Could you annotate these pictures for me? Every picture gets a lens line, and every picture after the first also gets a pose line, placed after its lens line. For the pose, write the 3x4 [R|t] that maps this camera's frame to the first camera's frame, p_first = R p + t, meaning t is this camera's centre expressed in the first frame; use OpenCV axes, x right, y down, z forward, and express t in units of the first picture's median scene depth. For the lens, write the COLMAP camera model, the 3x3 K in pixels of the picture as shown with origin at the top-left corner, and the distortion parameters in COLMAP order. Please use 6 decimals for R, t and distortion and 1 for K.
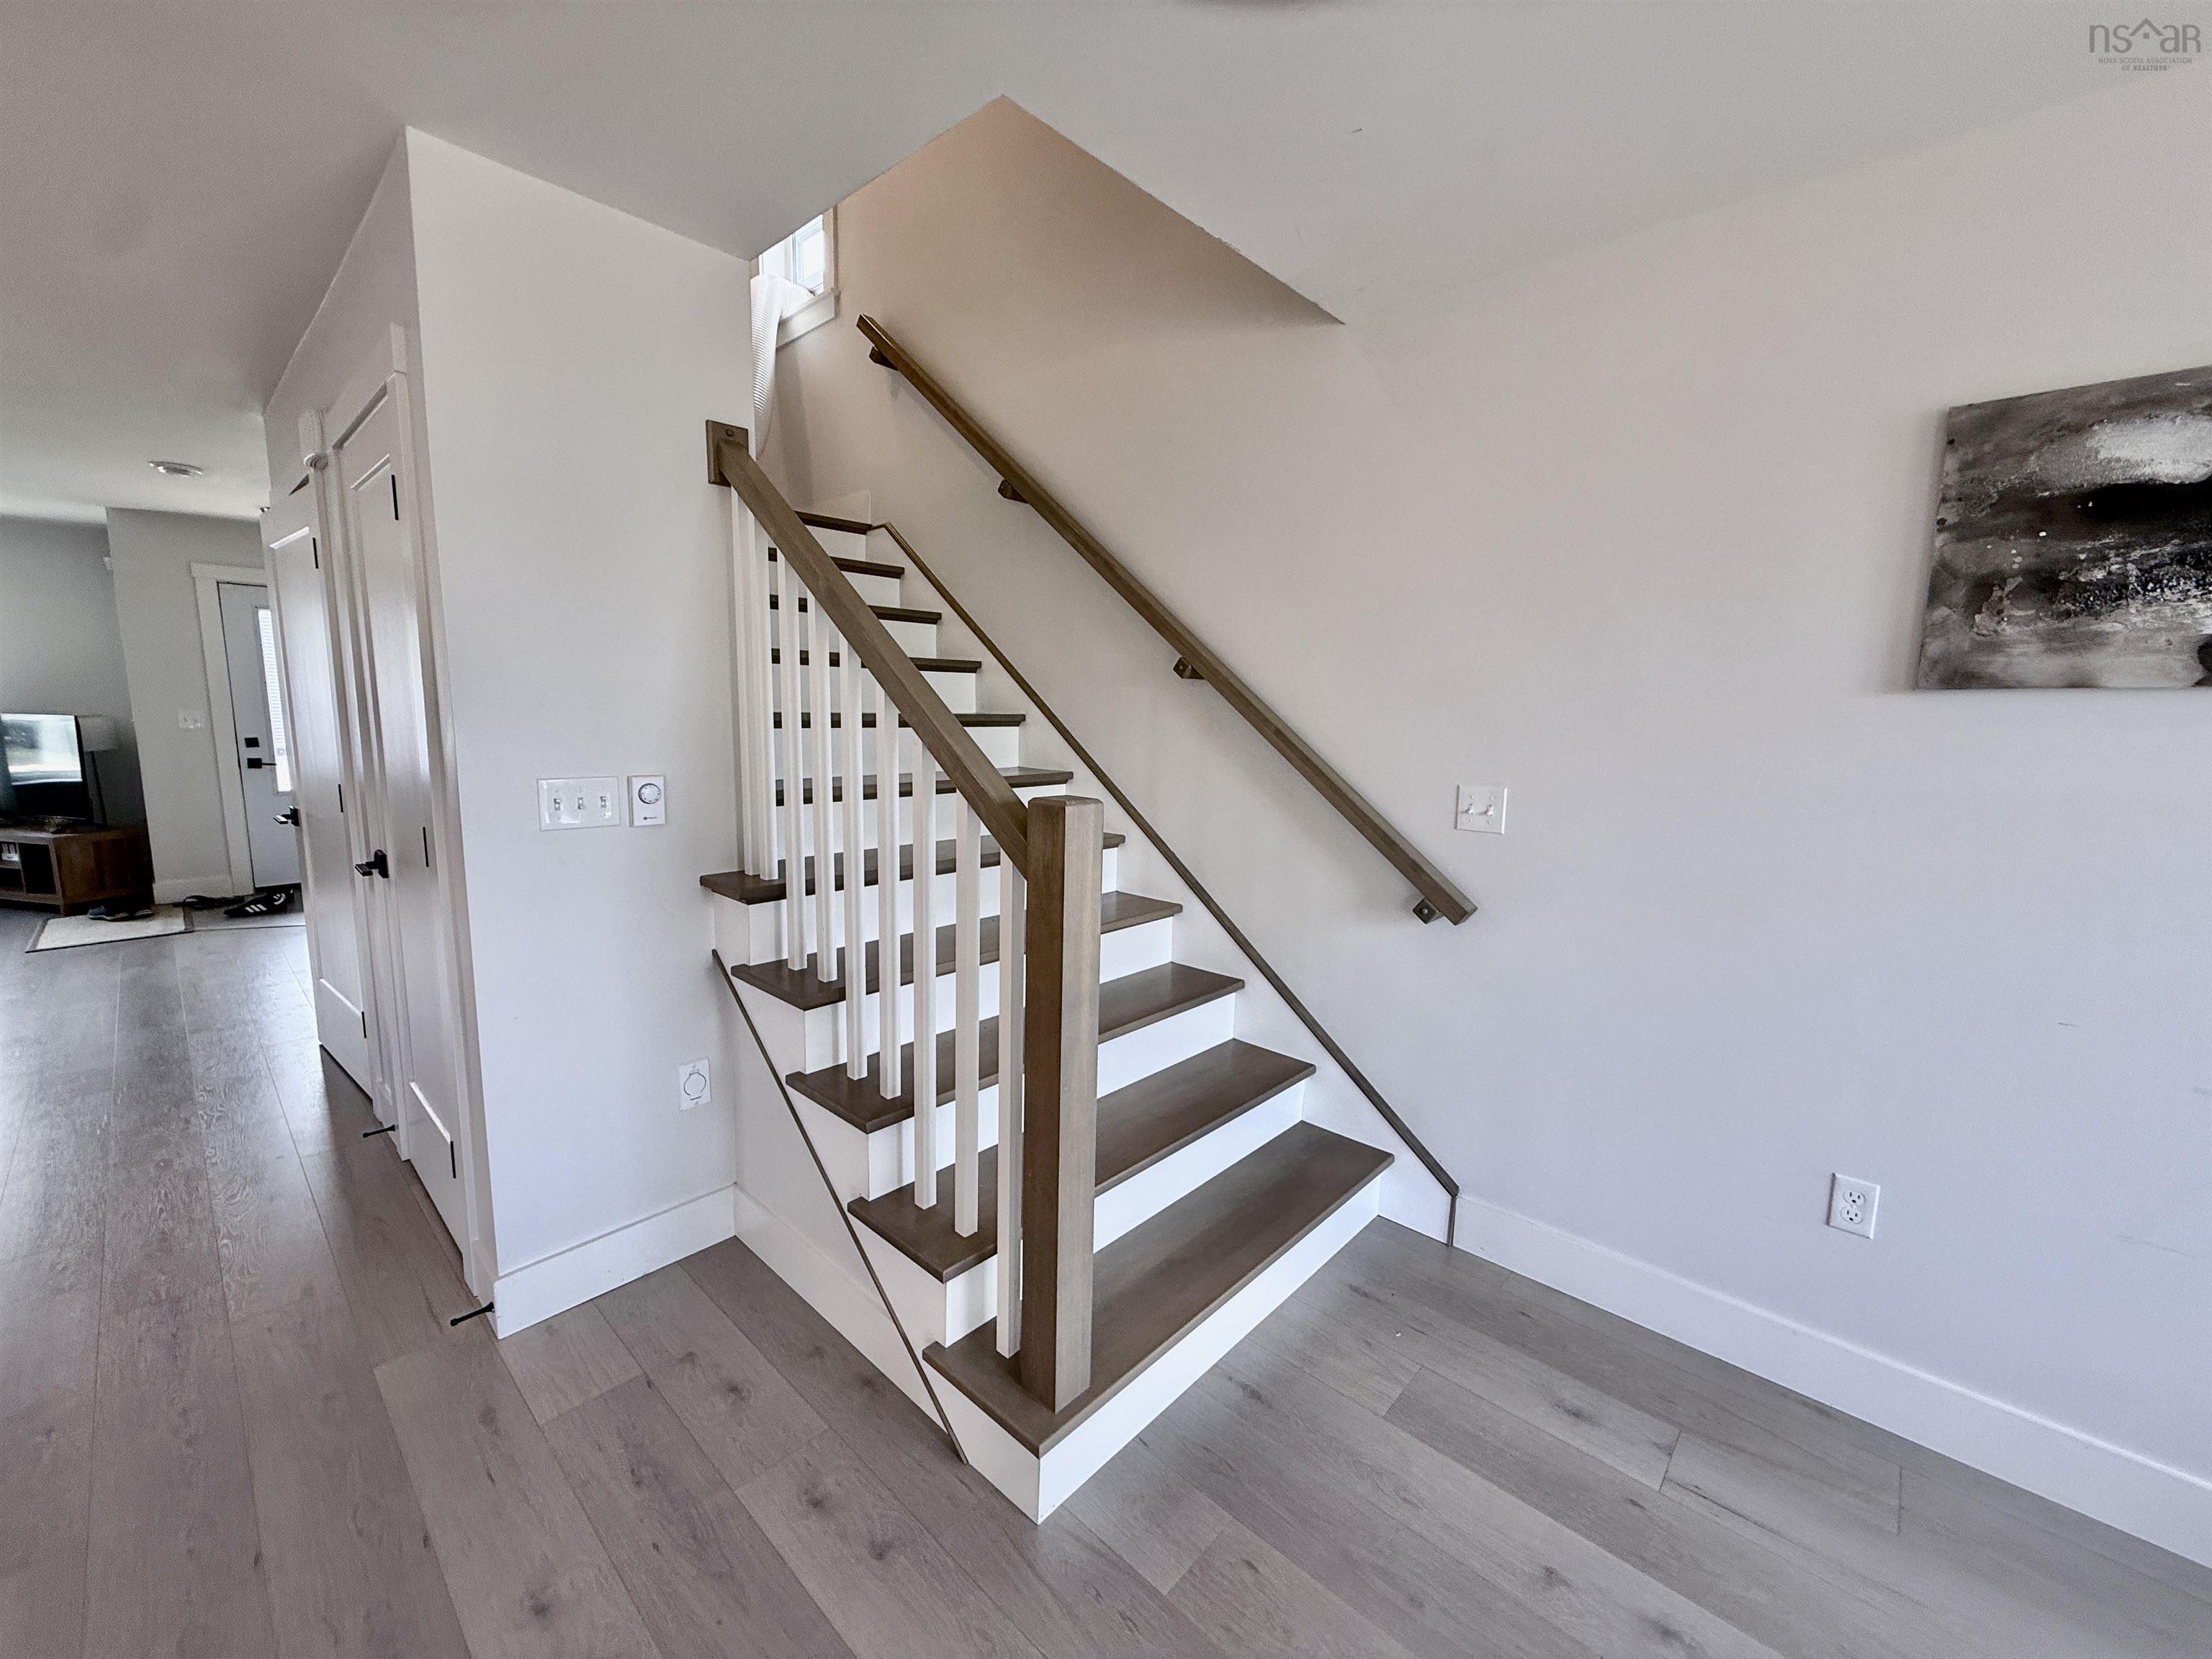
lens RADIAL K [[883.6, 0, 1097.8], [0, 883.6, 827.2], [0, 0, 1]] dist [0.000541, 0.000288]
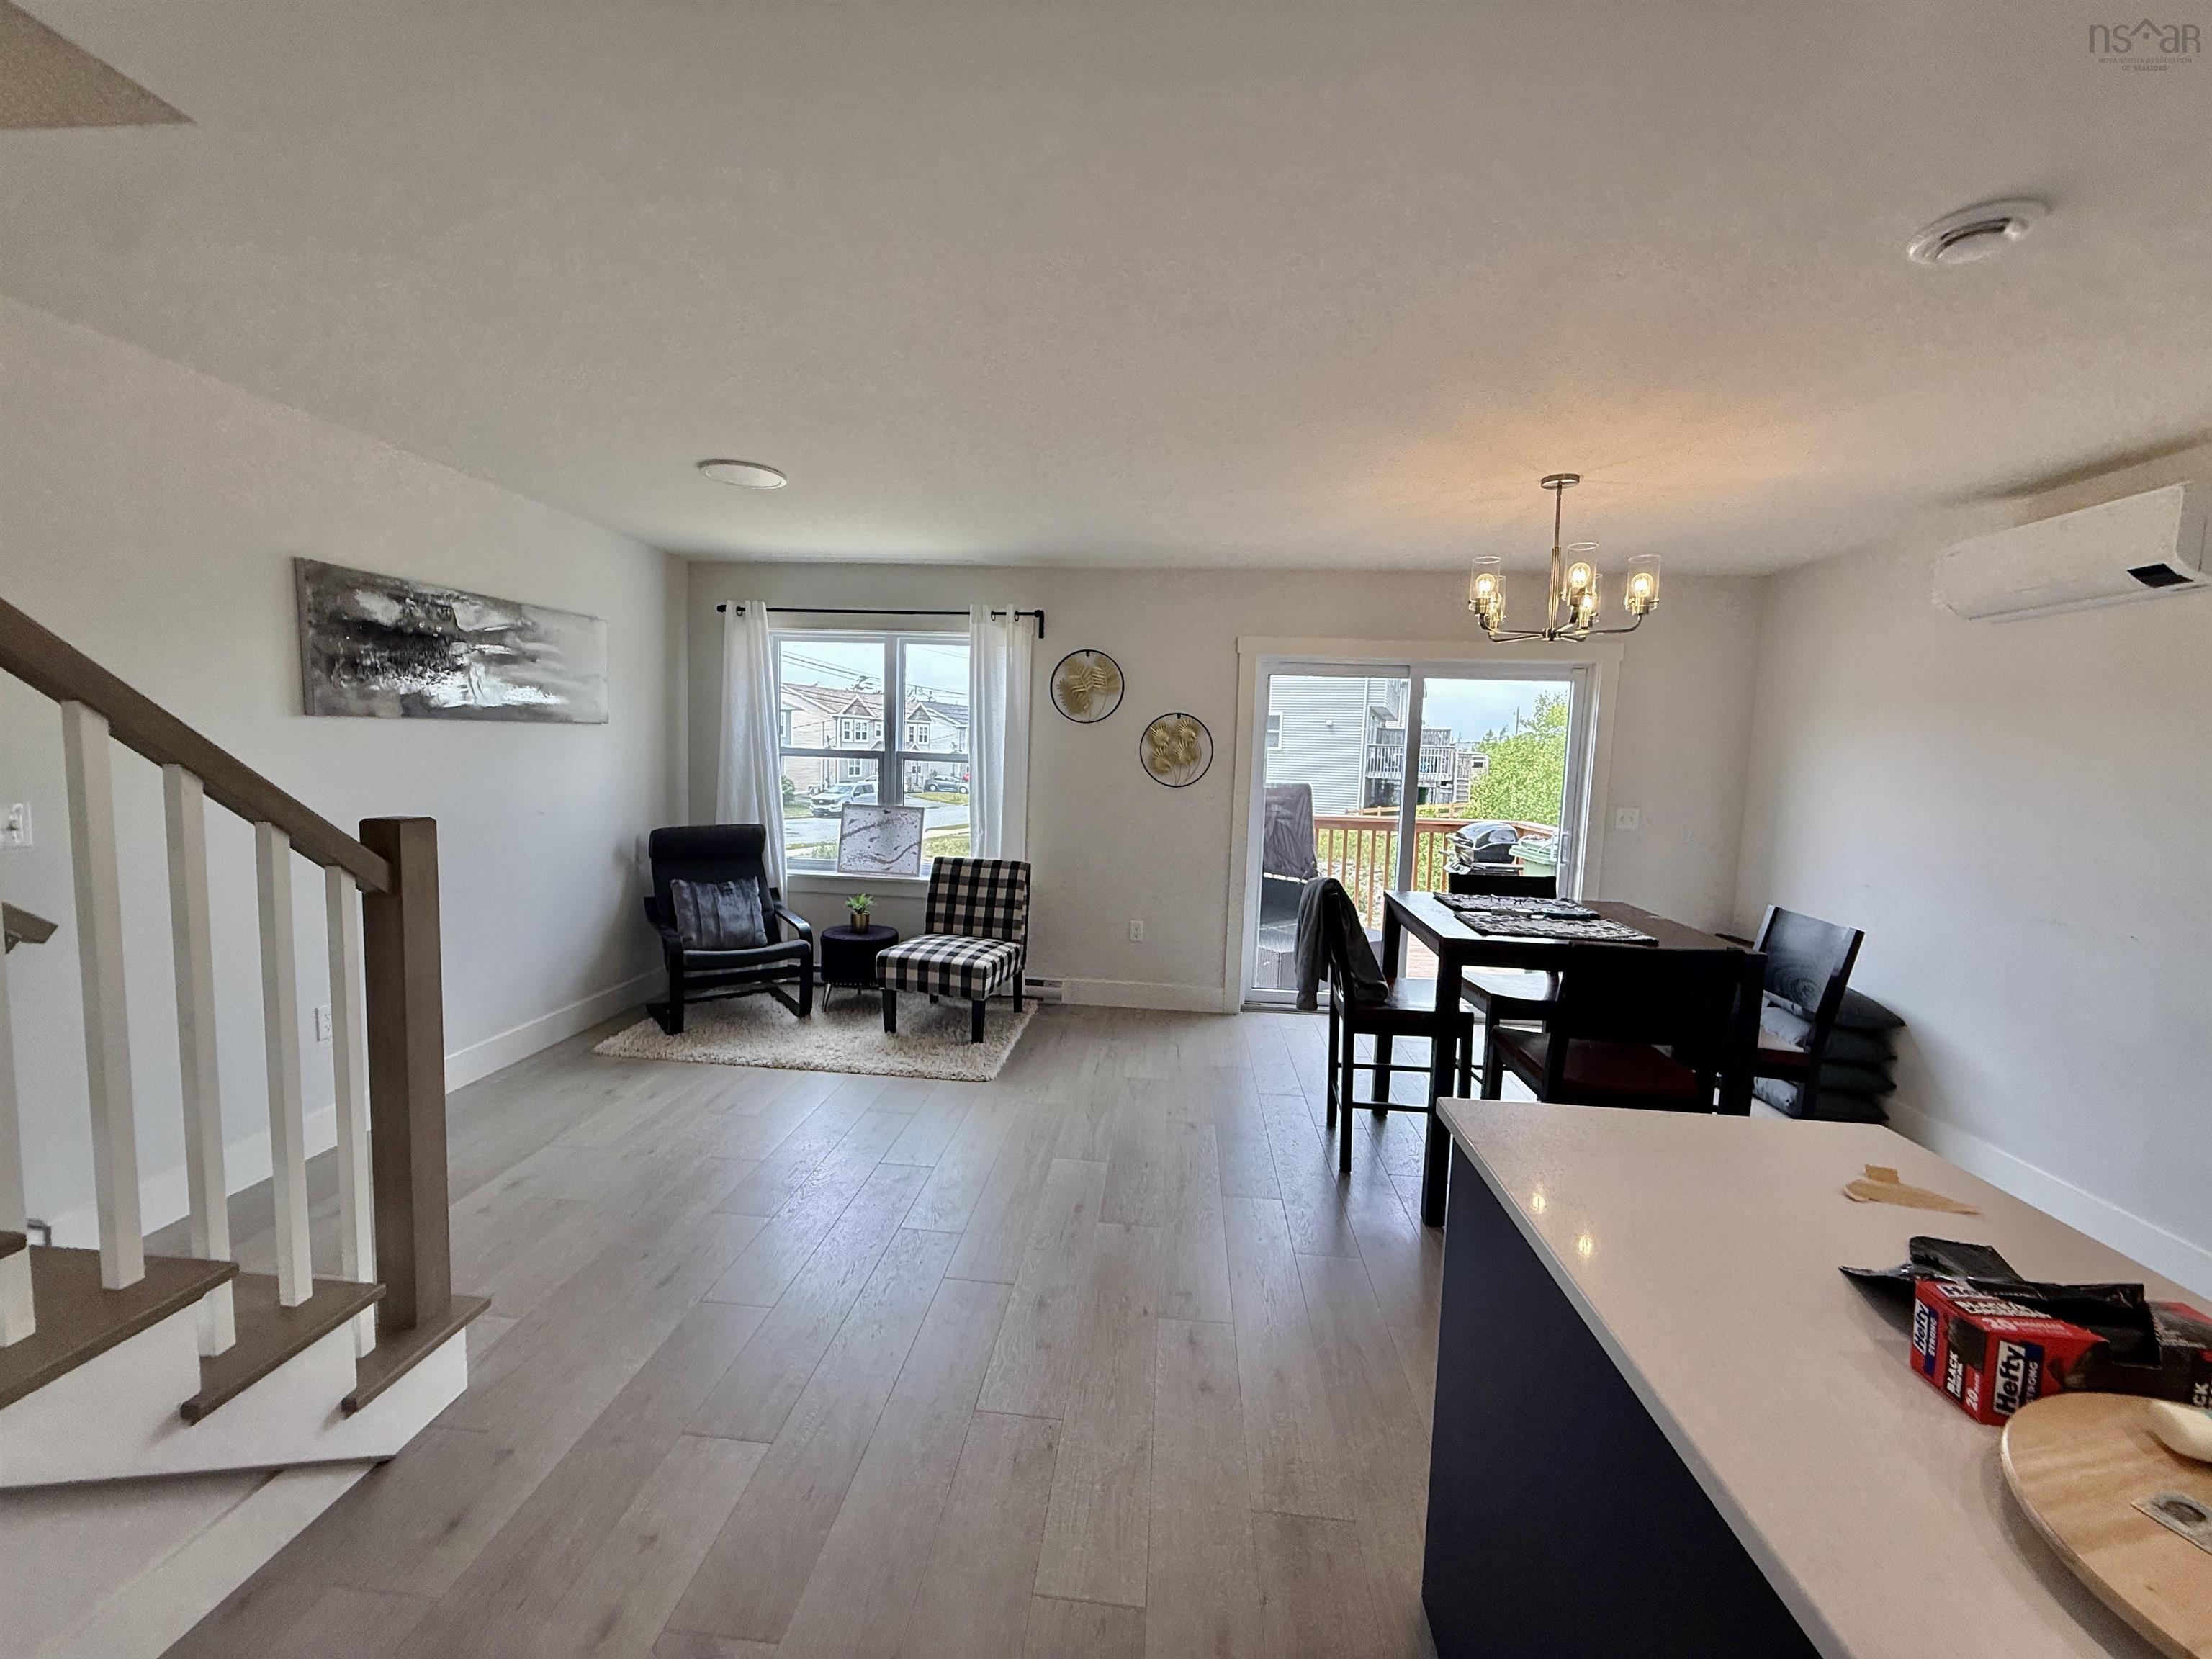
lens RADIAL K [[880.0, 0, 1097.6], [0, 880.0, 829.9], [0, 0, 1]] dist [-0.000109, 0.000252]
pose [[-0.611931, -0.112440, 0.782878, -1.503243], [0.064705, 0.979408, 0.191242, -0.176642], [-0.788260, 0.167683, -0.592054, 0.900371]]
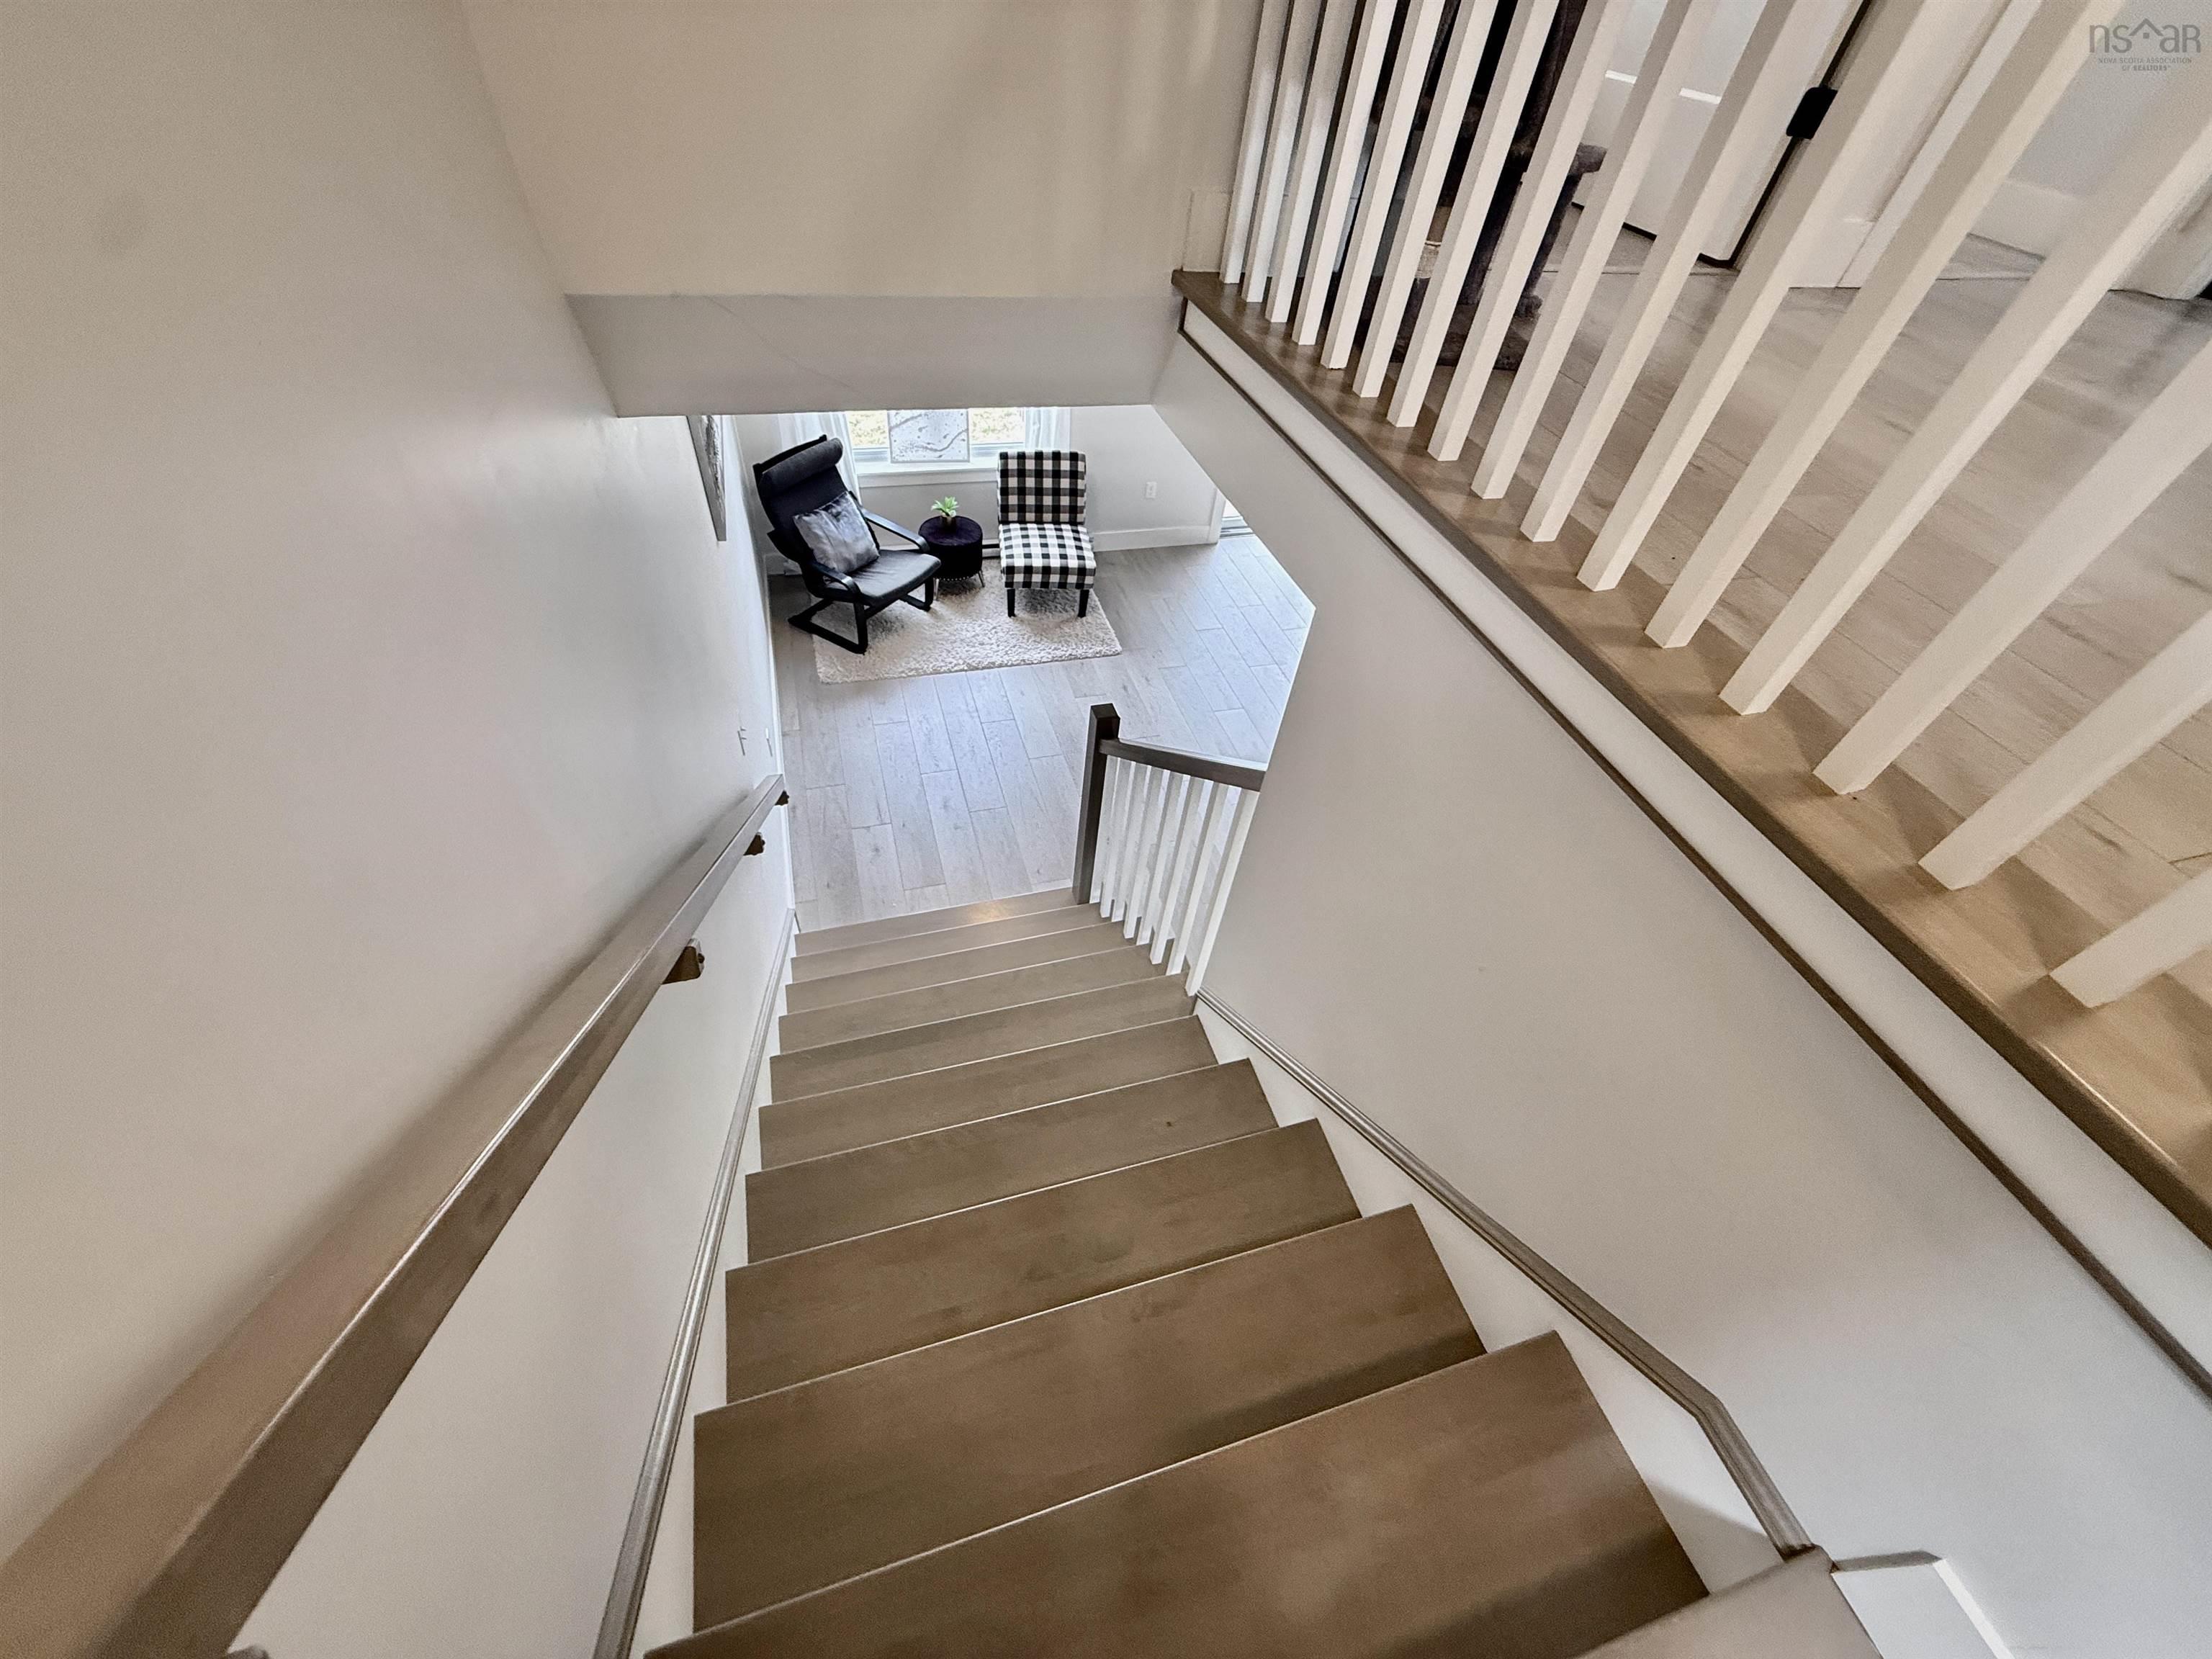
lens RADIAL K [[880.0, 0, 1097.6], [0, 880.0, 829.9], [0, 0, 1]] dist [-0.000109, 0.000252]
pose [[-0.858165, -0.430670, 0.279422, -0.693855], [-0.028899, 0.583948, 0.811276, -1.521948], [-0.512560, 0.688134, -0.513570, 2.185582]]
